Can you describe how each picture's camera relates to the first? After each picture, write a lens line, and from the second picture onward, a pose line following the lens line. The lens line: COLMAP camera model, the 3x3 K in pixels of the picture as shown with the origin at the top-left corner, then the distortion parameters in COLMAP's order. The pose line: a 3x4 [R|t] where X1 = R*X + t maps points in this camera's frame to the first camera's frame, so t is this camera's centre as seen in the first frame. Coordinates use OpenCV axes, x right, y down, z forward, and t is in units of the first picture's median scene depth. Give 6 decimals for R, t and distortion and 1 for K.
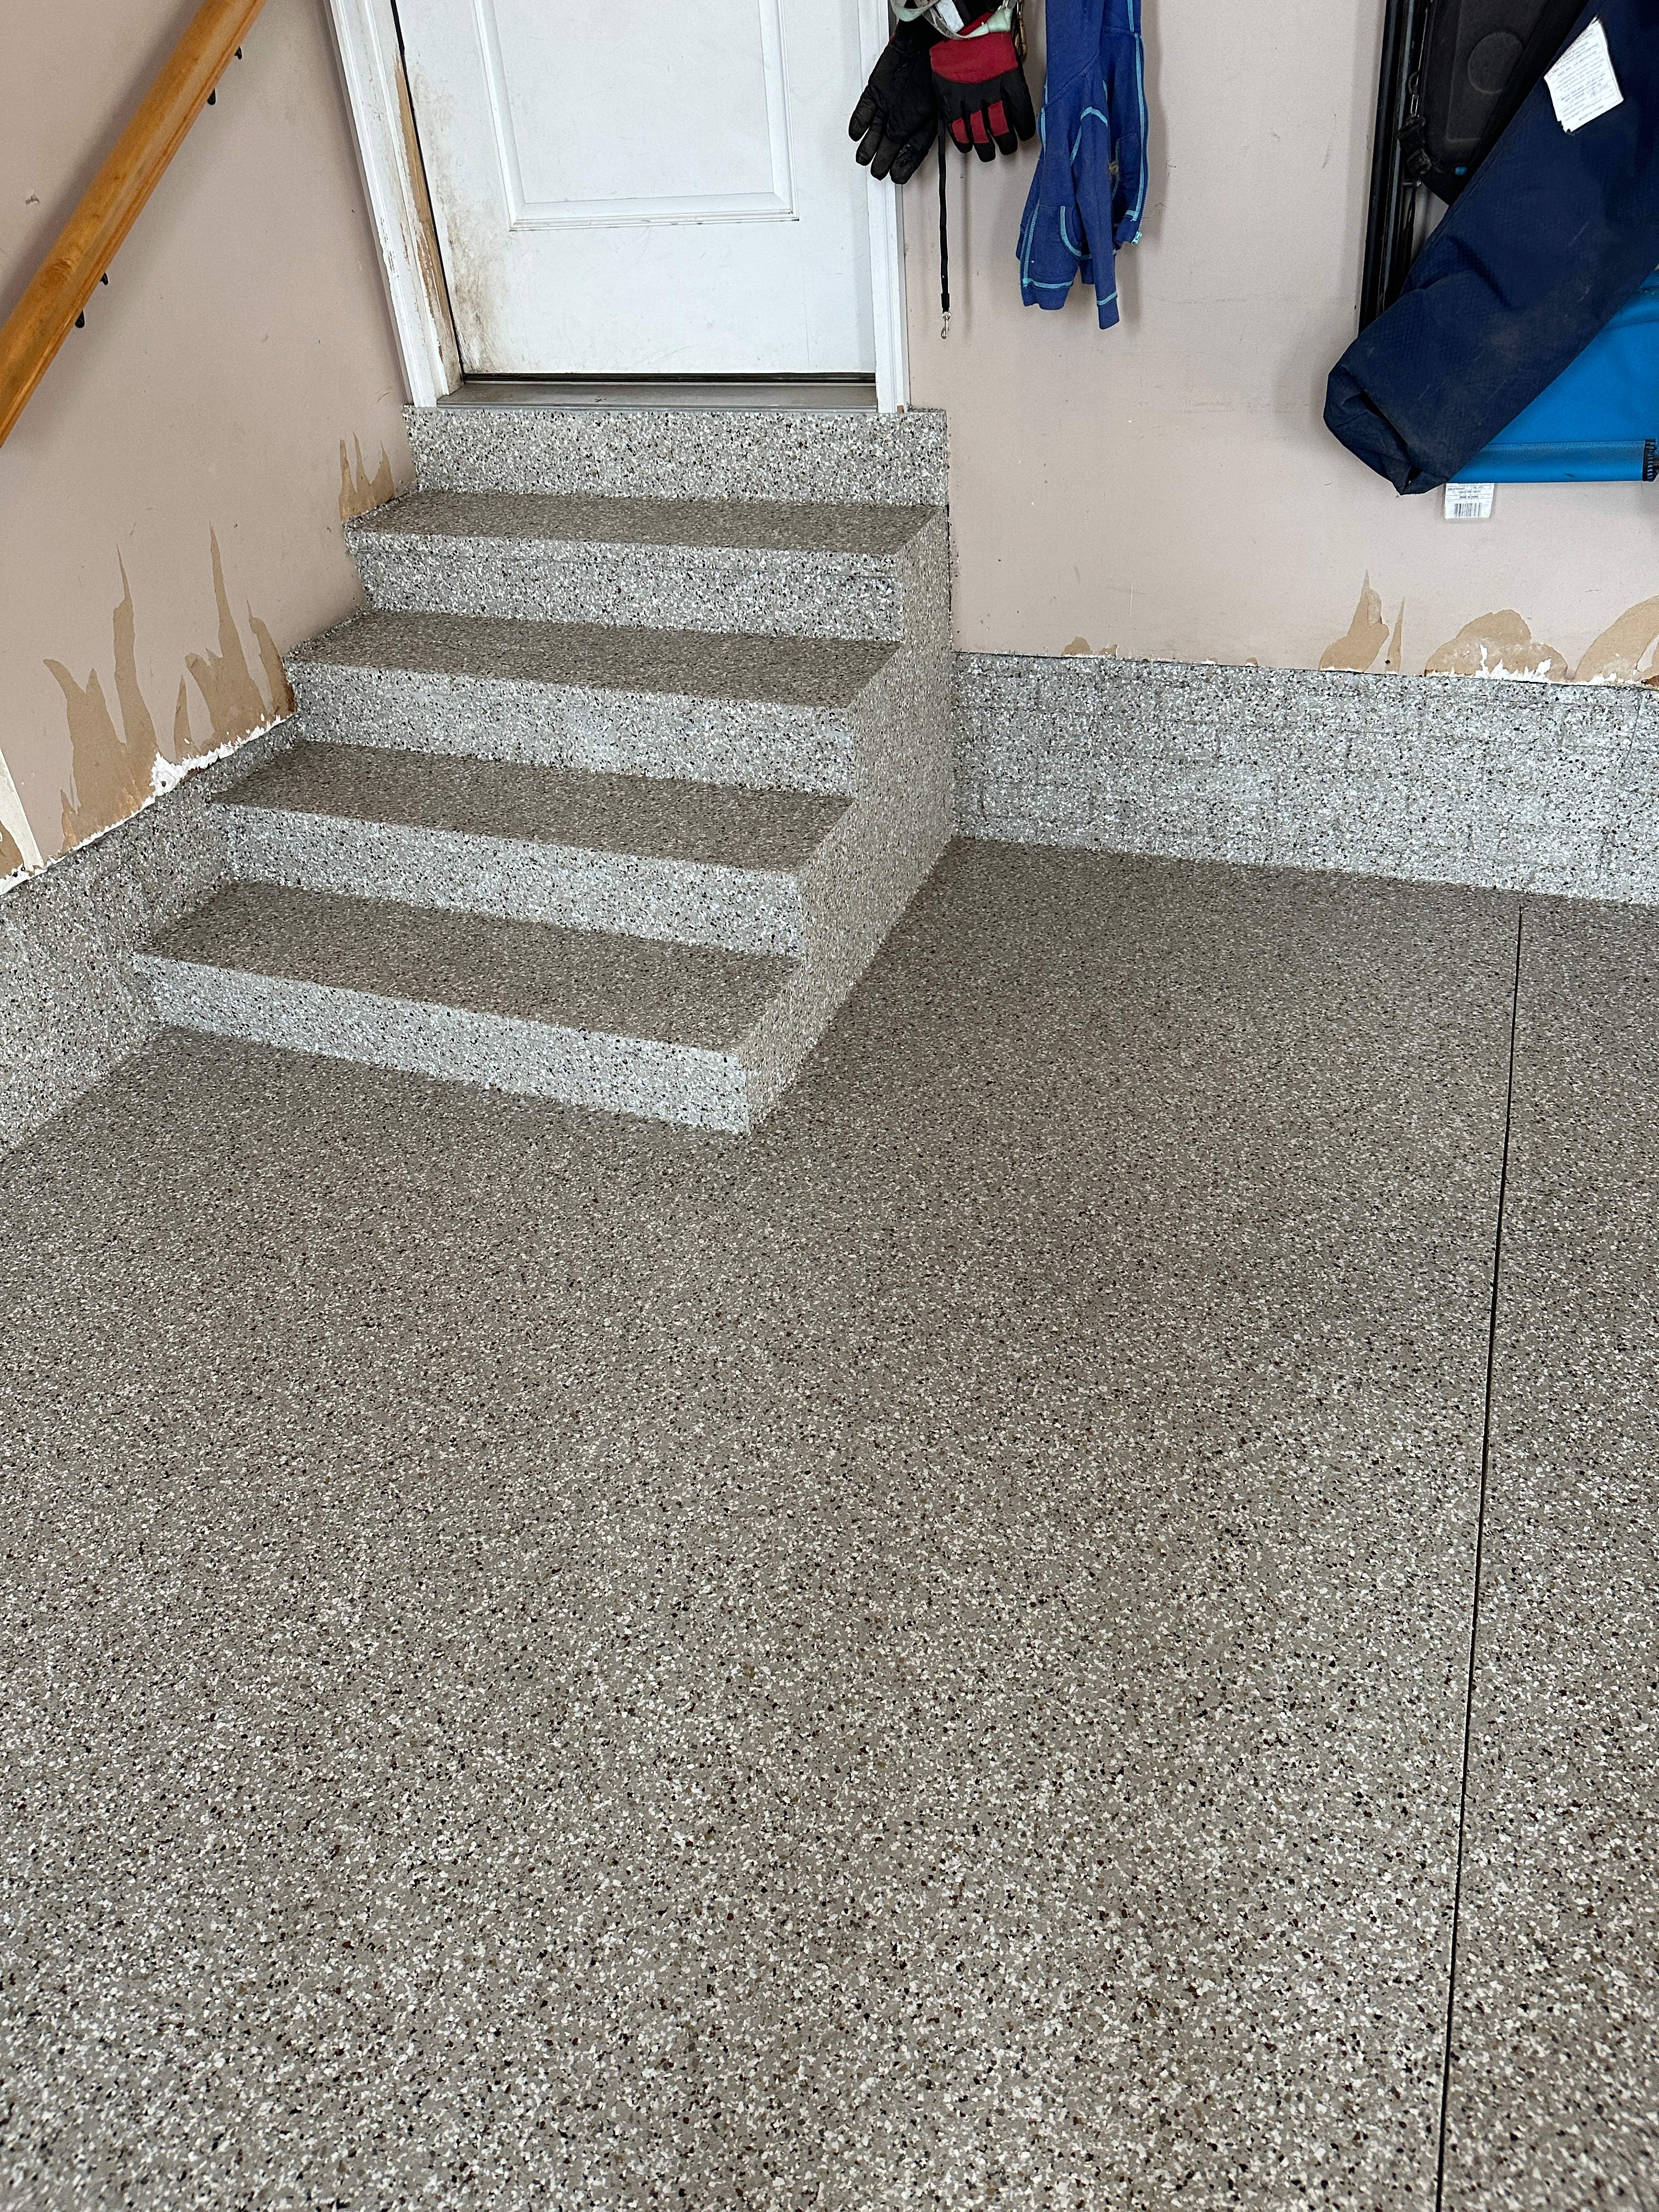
lens RADIAL K [[1569.5, 0, 820.7], [0, 1569.5, 1090.6], [0, 0, 1]] dist [0.013318, -0.016278]
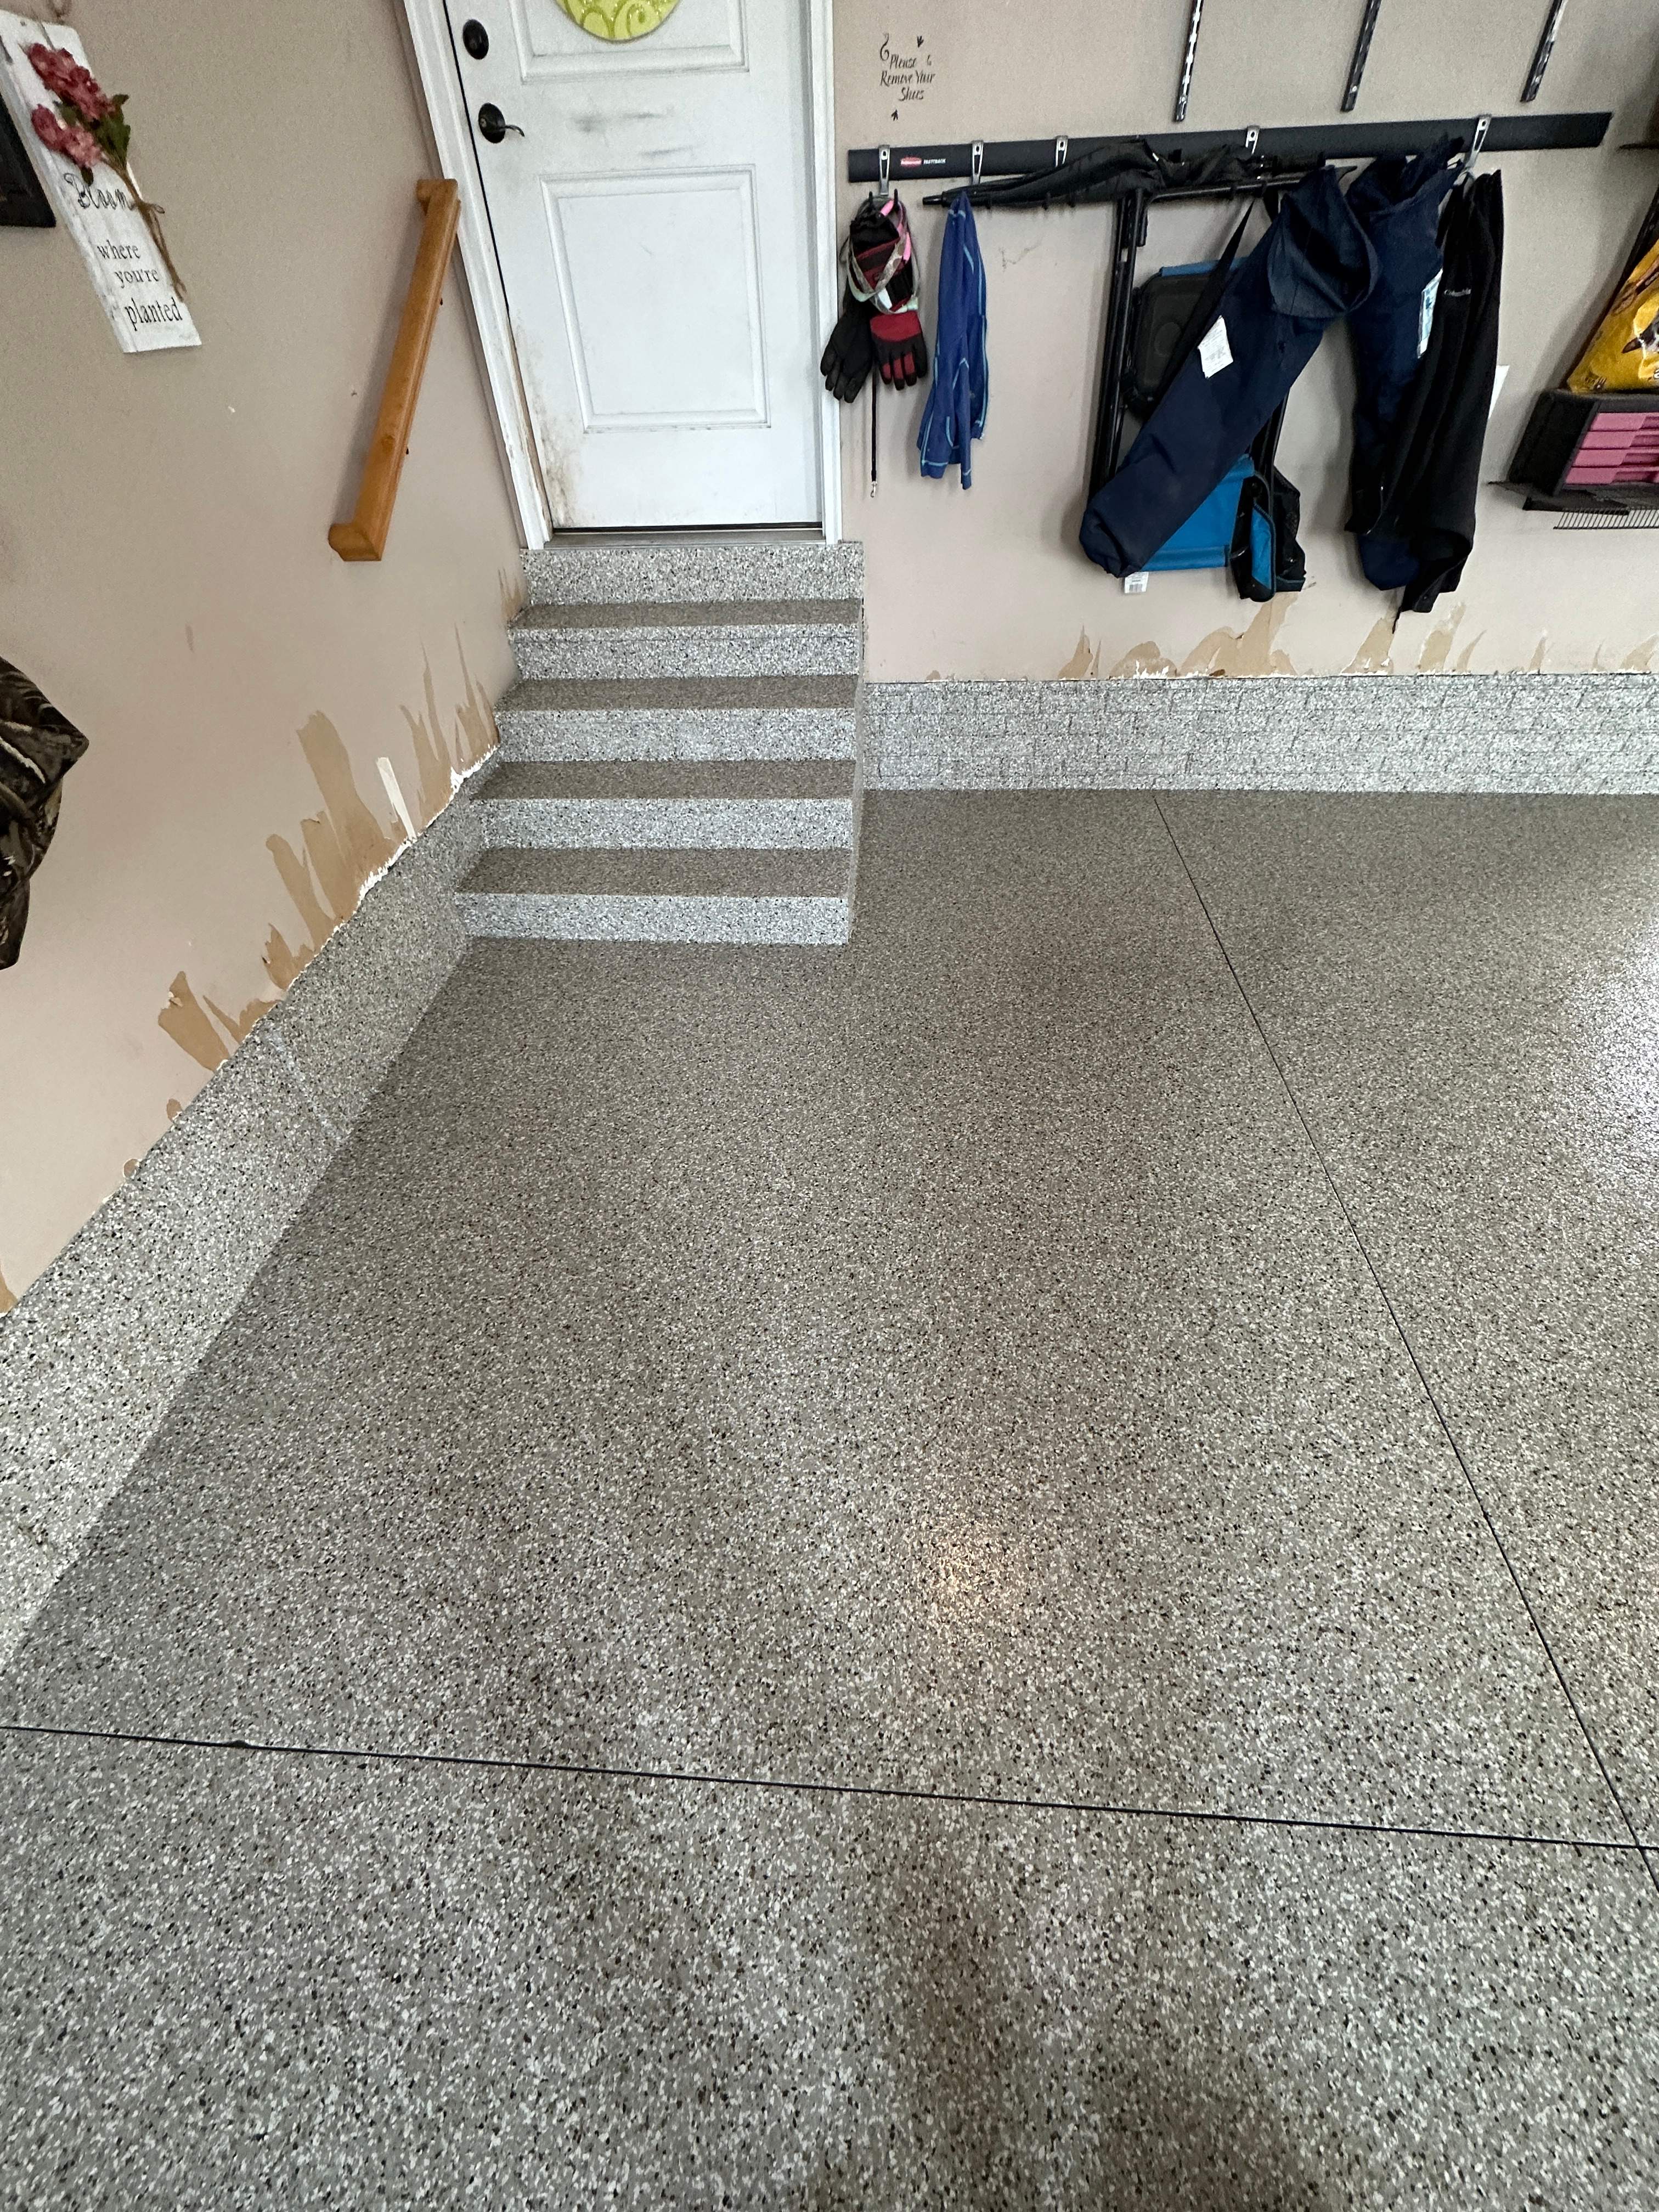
lens RADIAL K [[880.5, 0, 831.4], [0, 880.5, 1105.8], [0, 0, 1]] dist [-0.003108, 0.000560]
pose [[0.950286, -0.176134, 0.256777, -0.346723], [0.144191, 0.979814, 0.138470, 0.065574], [-0.275983, -0.094562, 0.956500, -0.029968]]
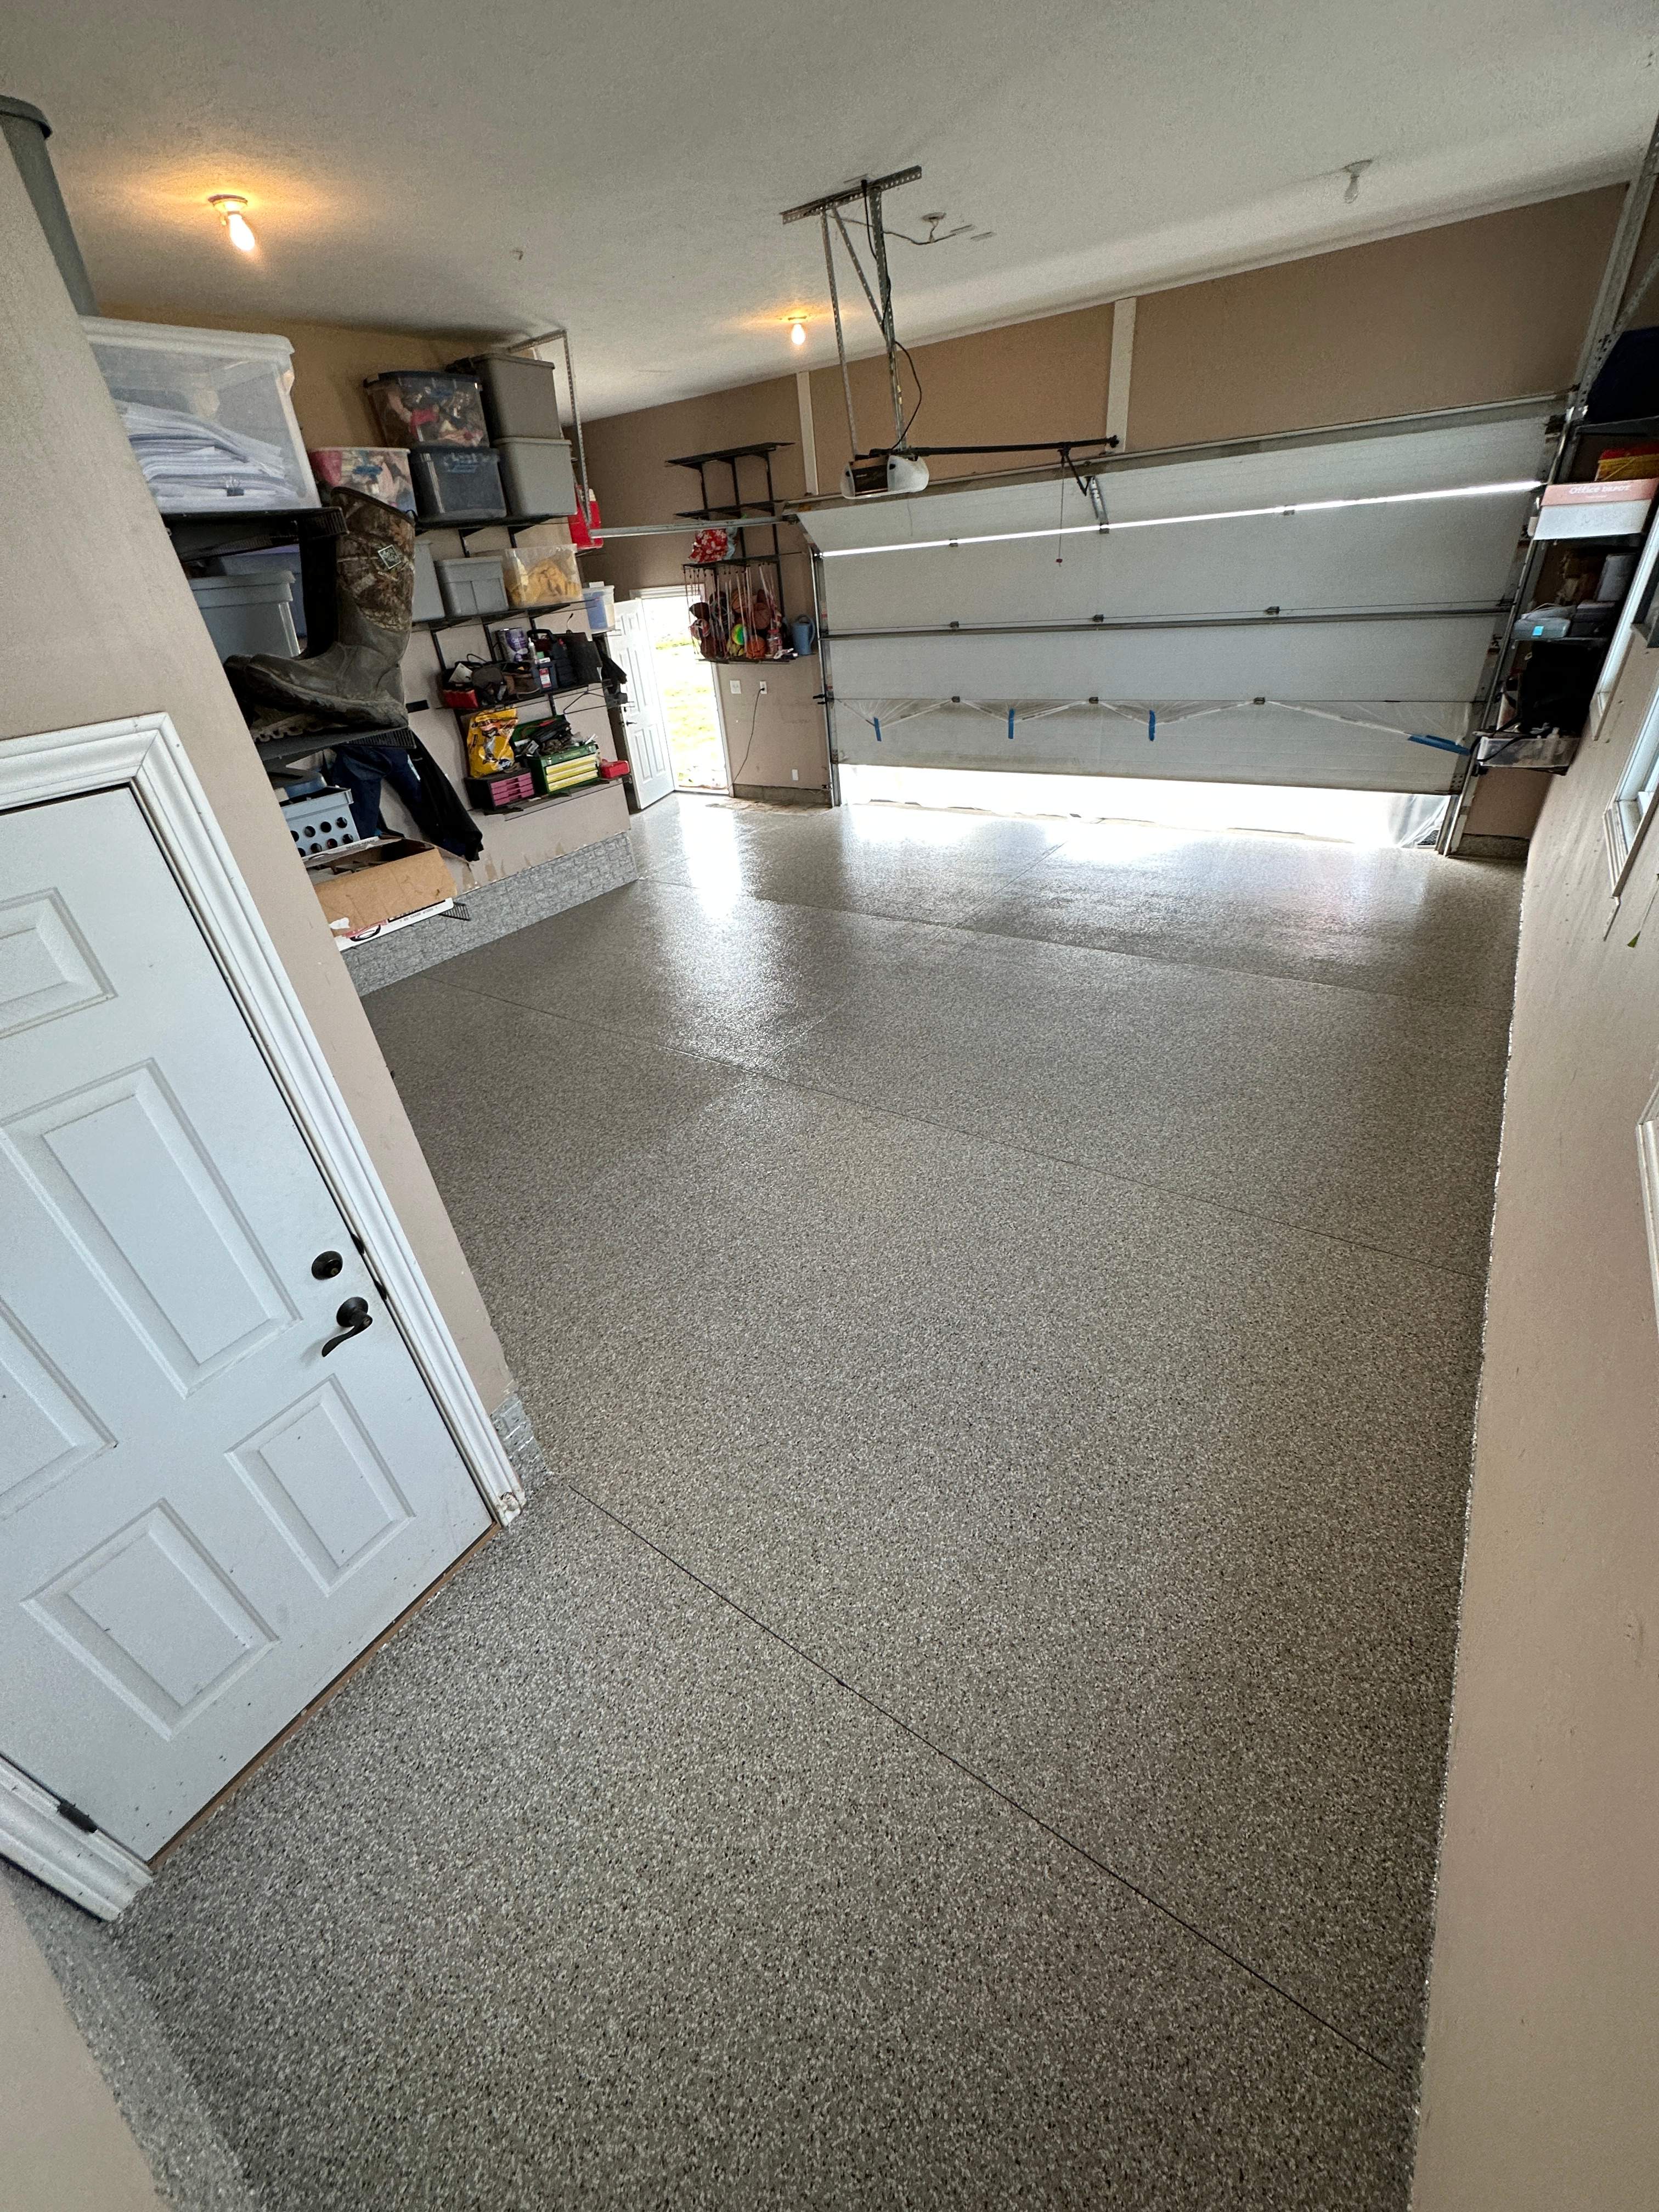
lens RADIAL K [[880.5, 0, 833.6], [0, 880.5, 1113.3], [0, 0, 1]] dist [-0.003108, 0.000560]
pose [[0.223831, -0.481084, 0.847619, -1.442548], [0.621724, 0.740234, 0.255956, 0.234761], [-0.750572, 0.469694, 0.464789, -0.680812]]
